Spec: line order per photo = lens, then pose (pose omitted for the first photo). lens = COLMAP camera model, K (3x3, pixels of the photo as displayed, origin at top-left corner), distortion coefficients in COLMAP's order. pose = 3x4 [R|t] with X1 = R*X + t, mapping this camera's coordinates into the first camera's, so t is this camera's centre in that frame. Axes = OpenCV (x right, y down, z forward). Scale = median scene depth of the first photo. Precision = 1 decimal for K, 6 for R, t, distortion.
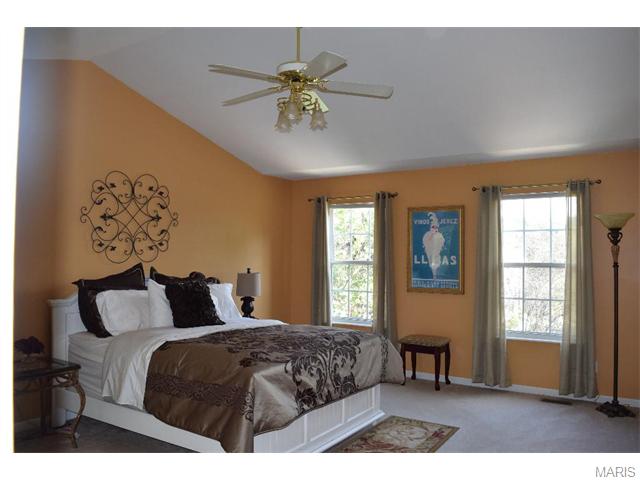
lens RADIAL K [[536.8, 0, 320.0], [0, 536.8, 240.0], [0, 0, 1]] dist [-0.090858, -0.000620]
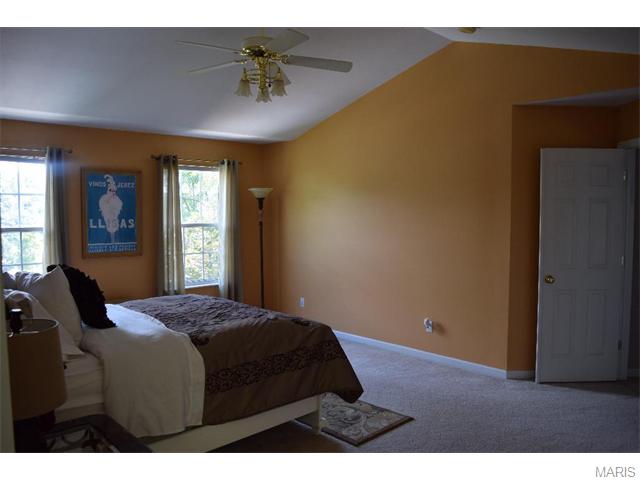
lens RADIAL K [[501.3, 0, 320.0], [0, 501.3, 240.0], [0, 0, 1]] dist [-0.080721, -0.000362]
pose [[0.214233, -0.053088, 0.975339, -0.595752], [-0.016860, 0.998172, 0.058034, 0.008126], [-0.976637, -0.028877, 0.212947, 0.428272]]
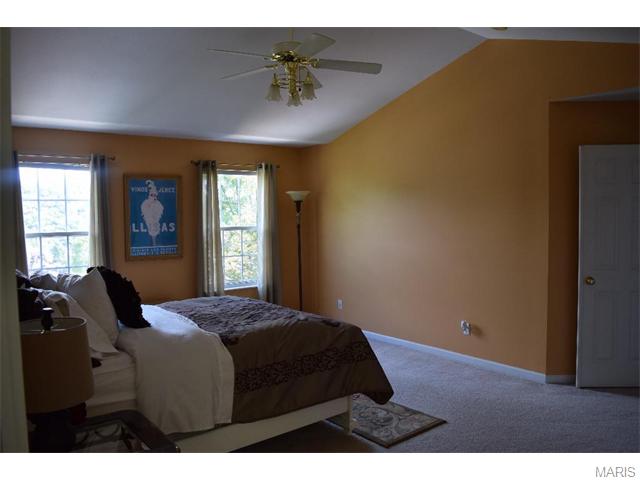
lens RADIAL K [[501.3, 0, 320.0], [0, 501.3, 240.0], [0, 0, 1]] dist [-0.080721, -0.000362]
pose [[0.298748, -0.050208, 0.953010, -0.595622], [-0.004764, 0.998524, 0.054099, 0.008543], [-0.954320, -0.020702, 0.298068, 0.412829]]
